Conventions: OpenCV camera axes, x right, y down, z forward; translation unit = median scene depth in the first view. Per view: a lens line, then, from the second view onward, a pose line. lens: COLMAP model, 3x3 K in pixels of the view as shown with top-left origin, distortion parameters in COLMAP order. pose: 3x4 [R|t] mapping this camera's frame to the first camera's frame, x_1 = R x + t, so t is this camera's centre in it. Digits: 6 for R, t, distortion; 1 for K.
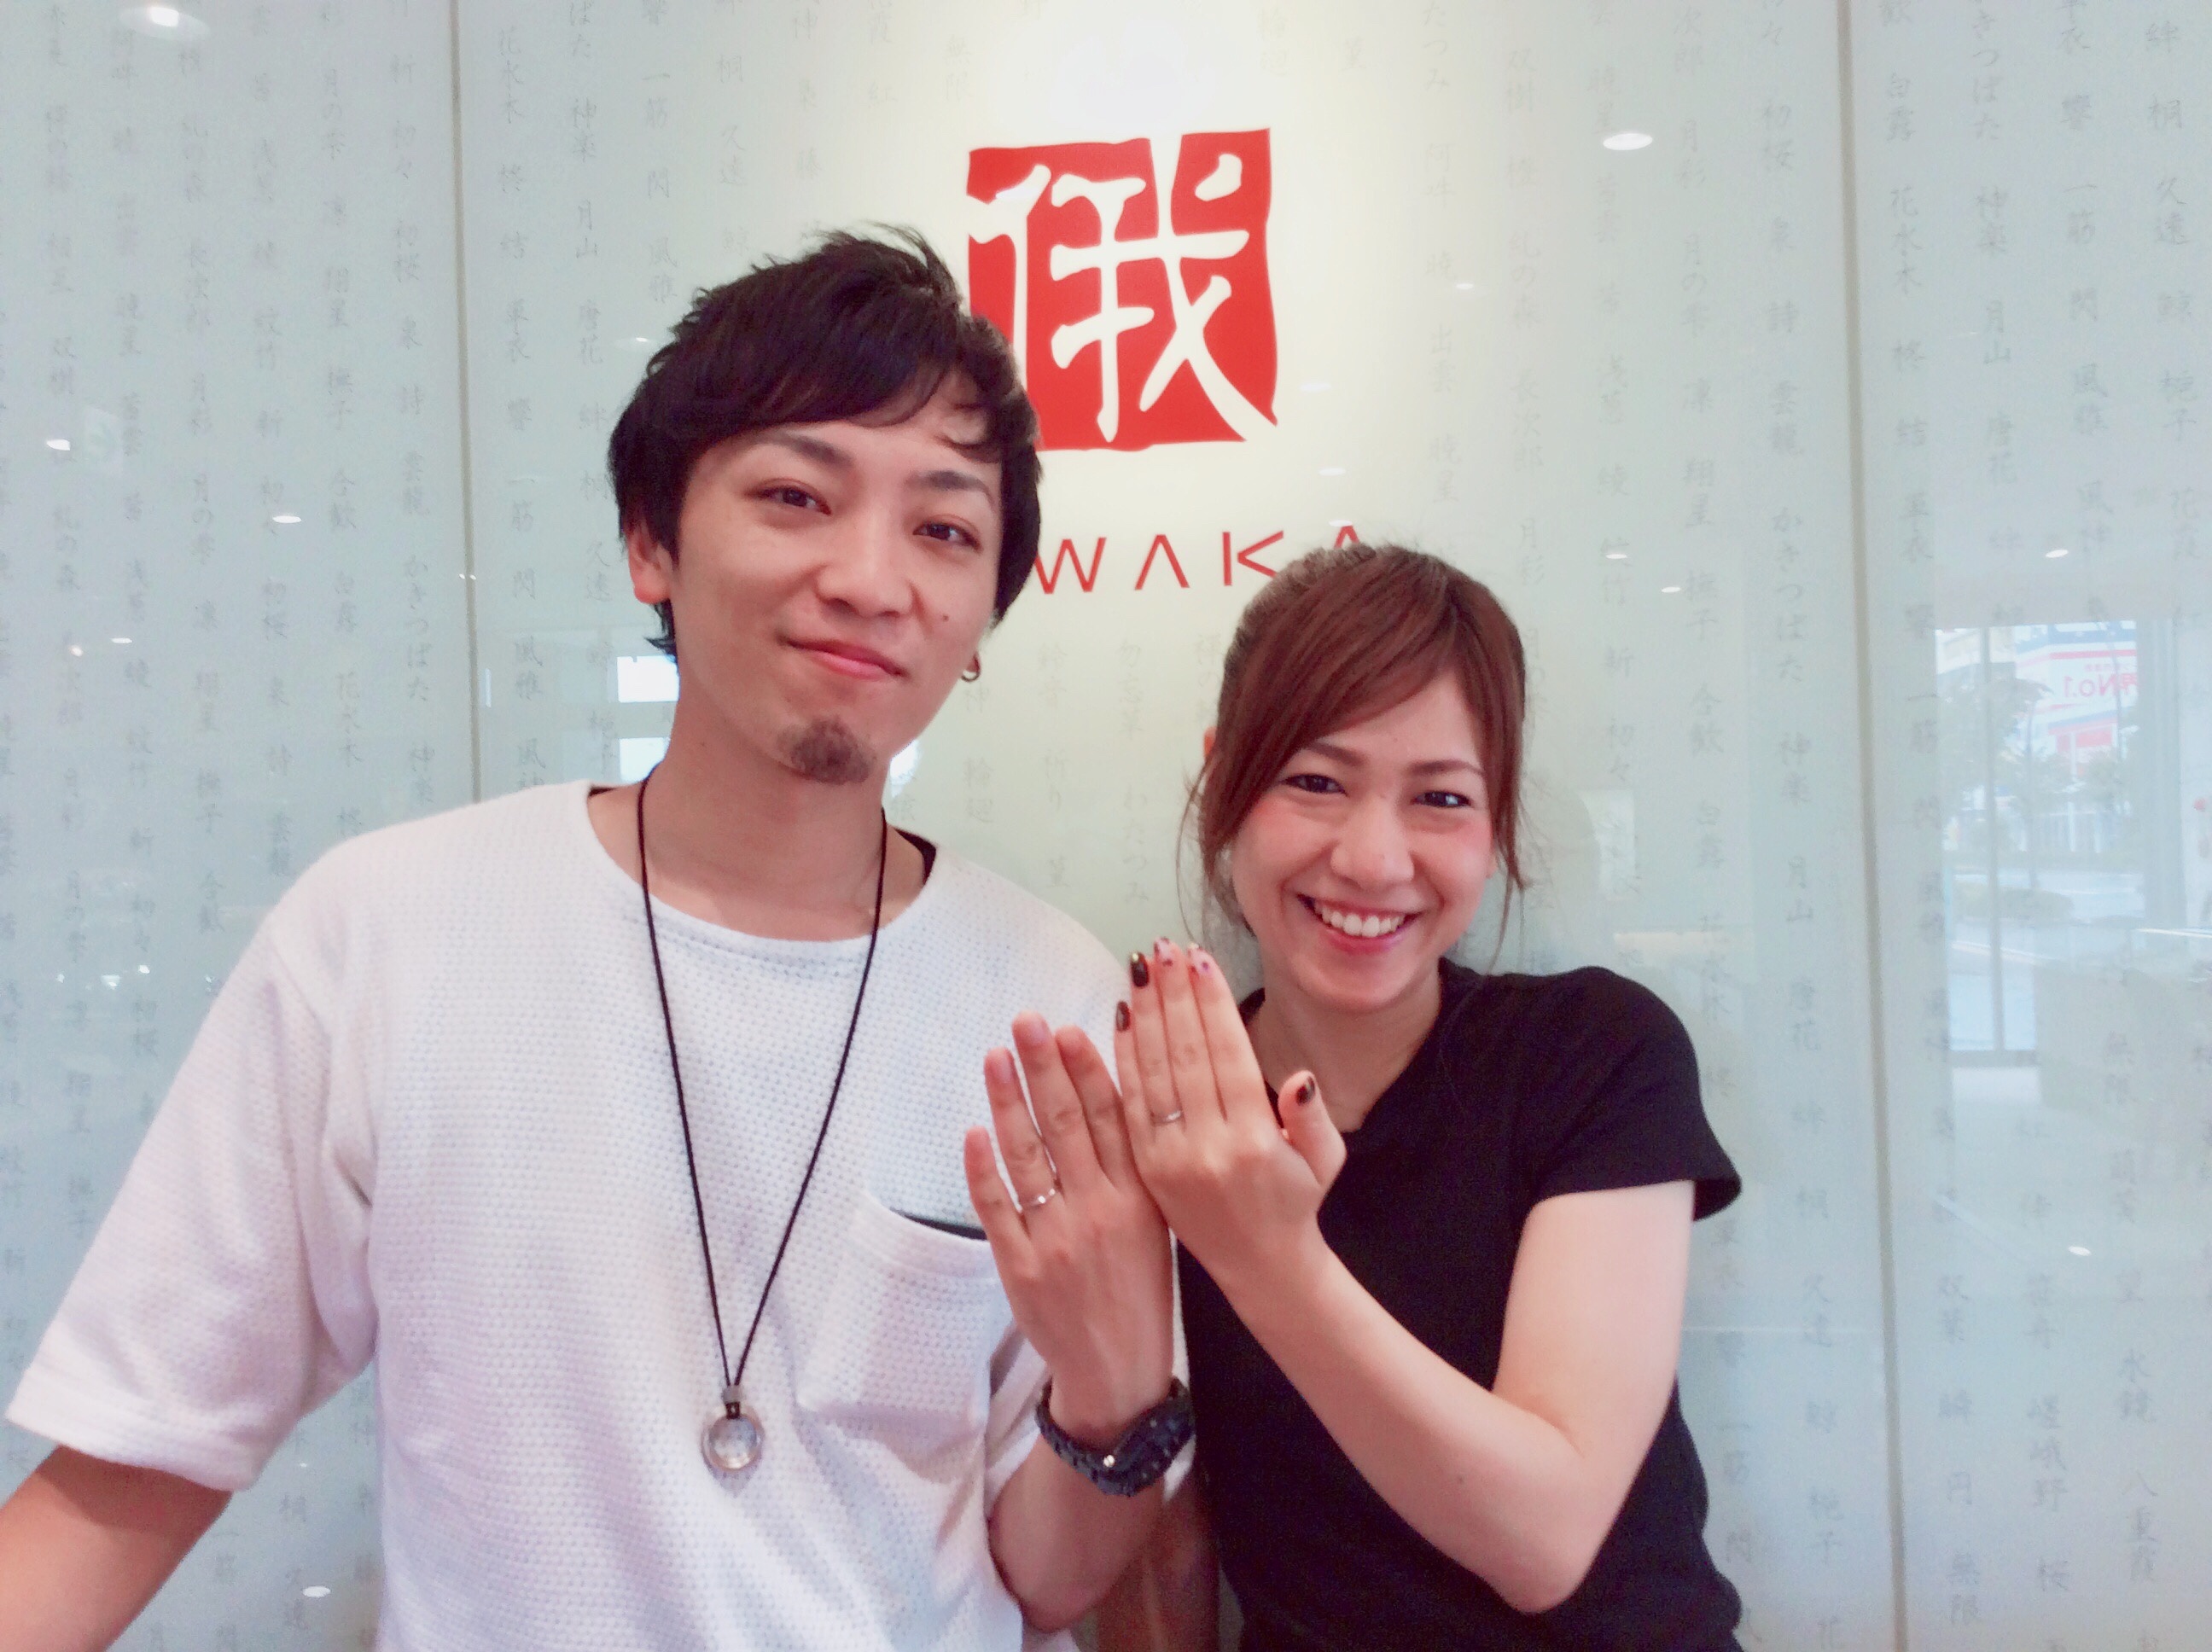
lens RADIAL K [[2098.8, 0, 1100.0], [0, 2098.8, 813.8], [0, 0, 1]] dist [-0.036110, 0.000000]
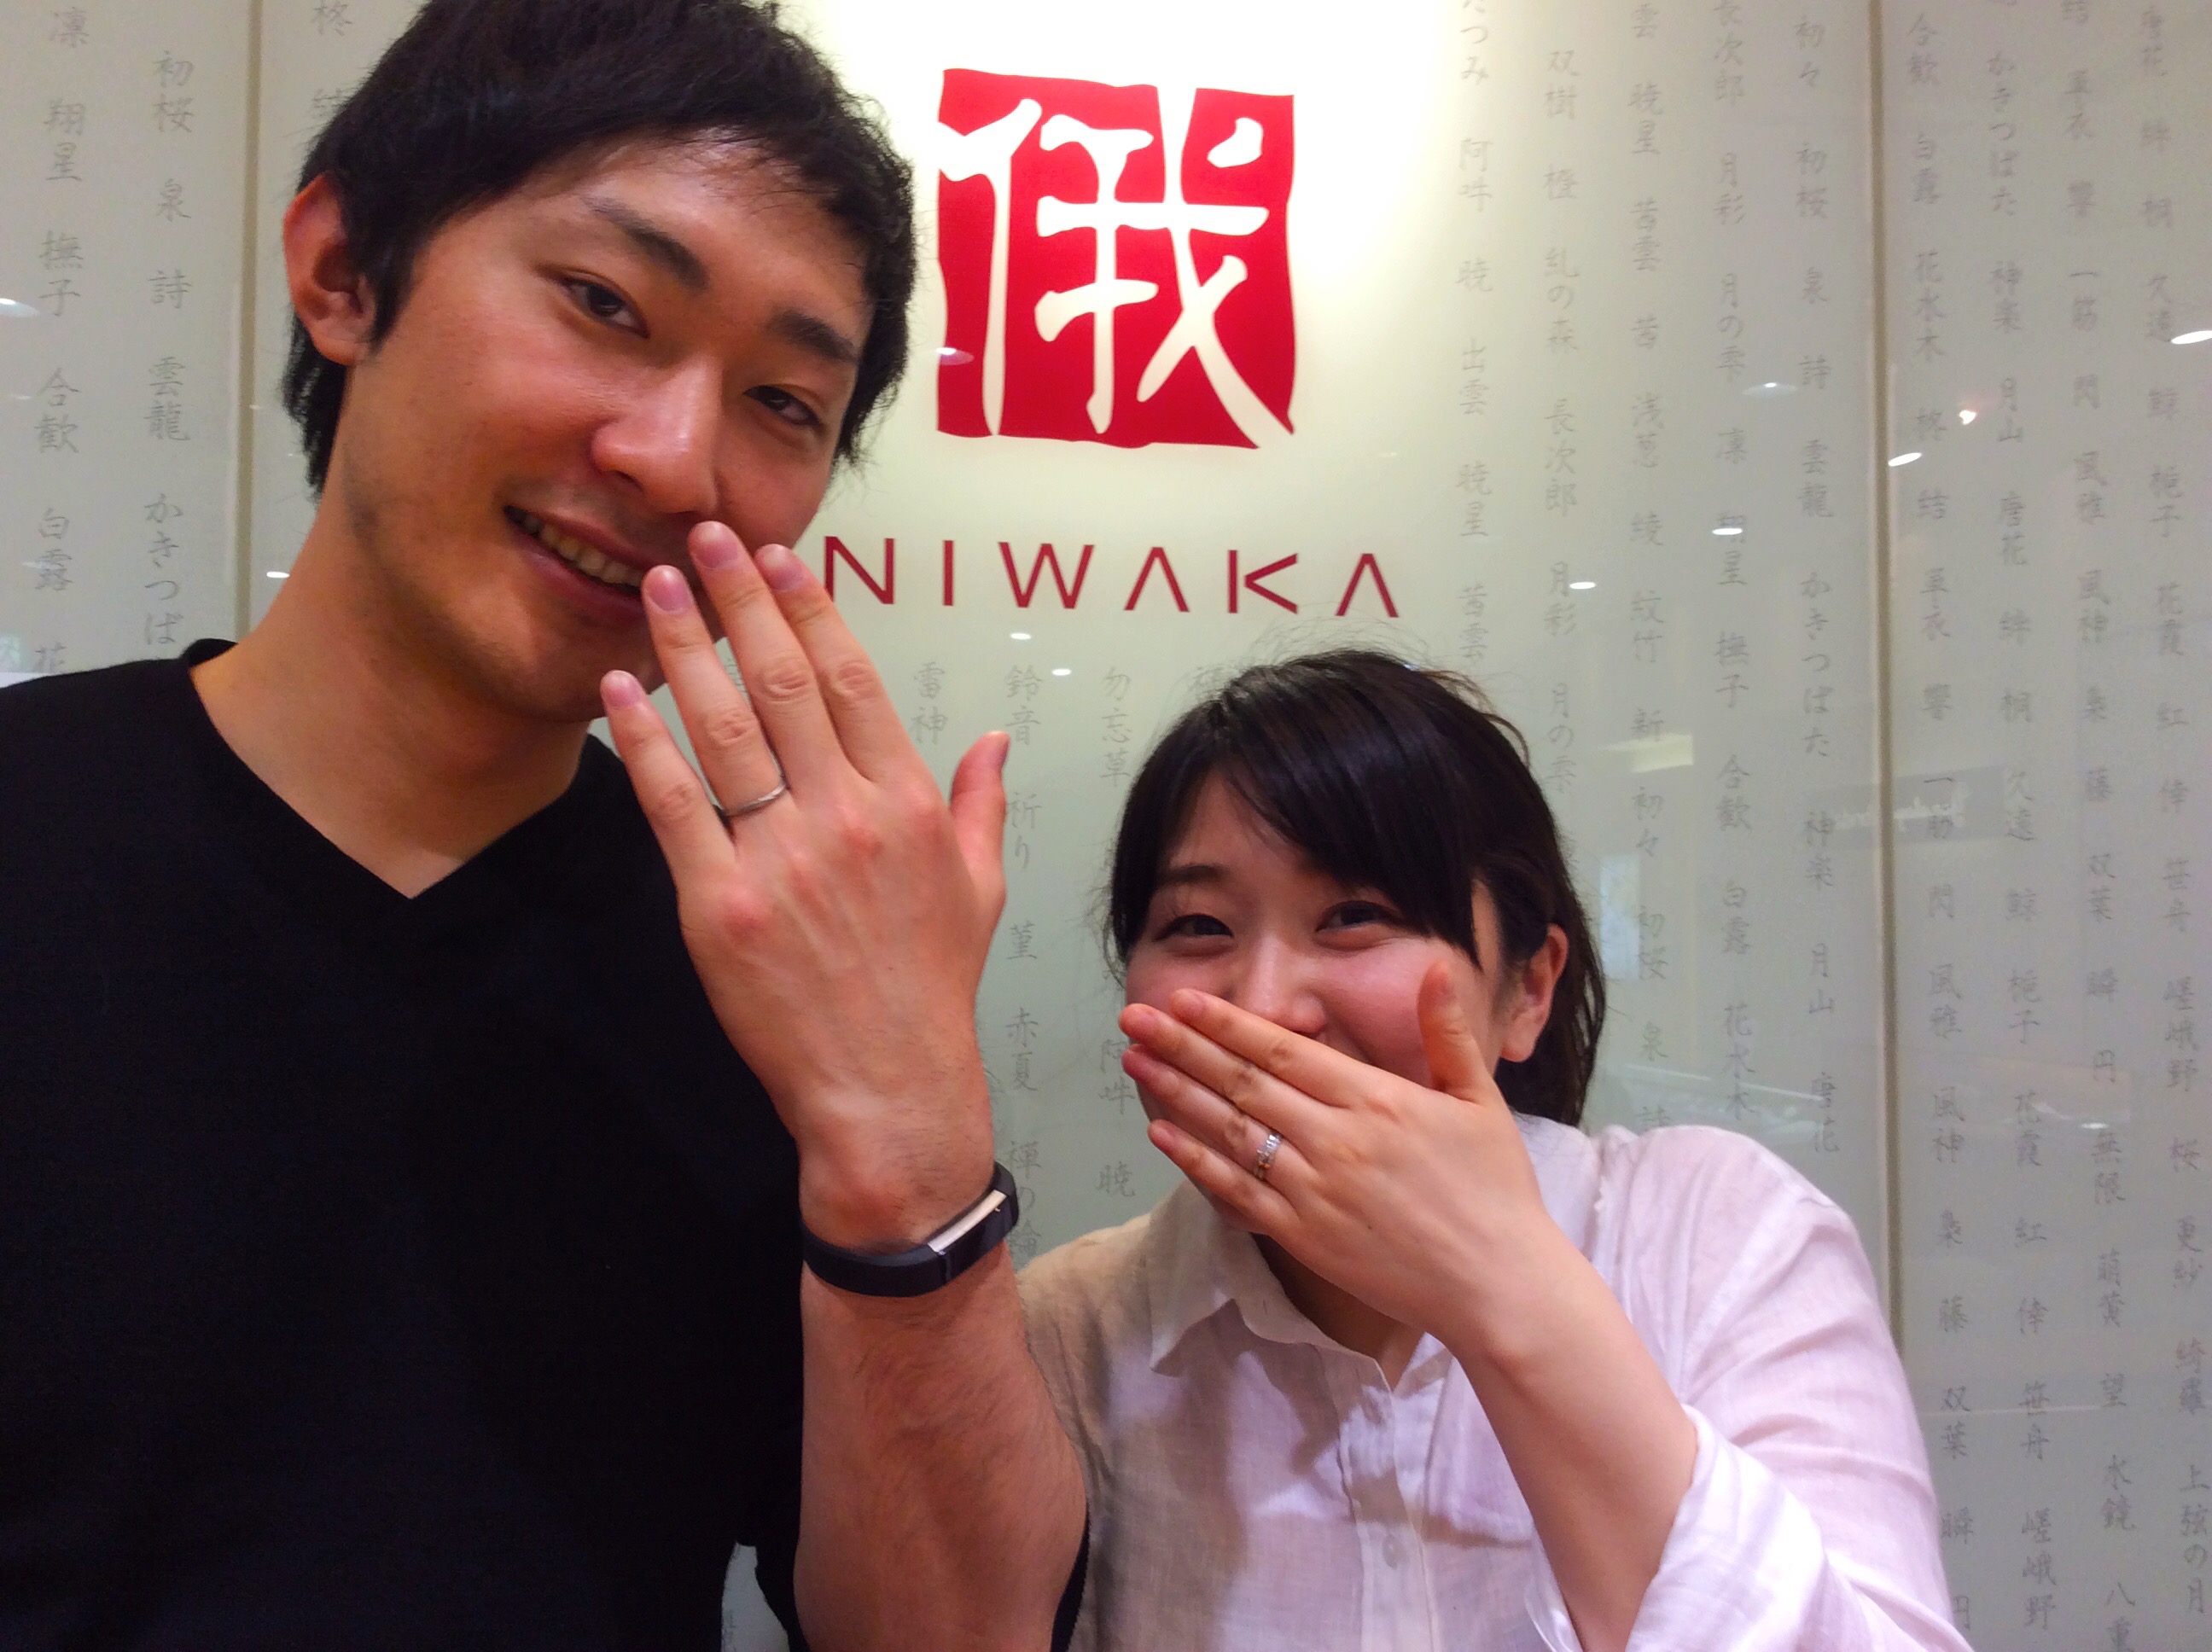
lens RADIAL K [[2098.8, 0, 1100.4], [0, 2098.8, 821.4], [0, 0, 1]] dist [-0.036110, 0.000000]
pose [[0.999489, 0.030145, 0.010643, -0.000068], [-0.029848, 0.999189, -0.027010, 0.001254], [-0.011449, 0.026678, 0.999579, 0.148252]]
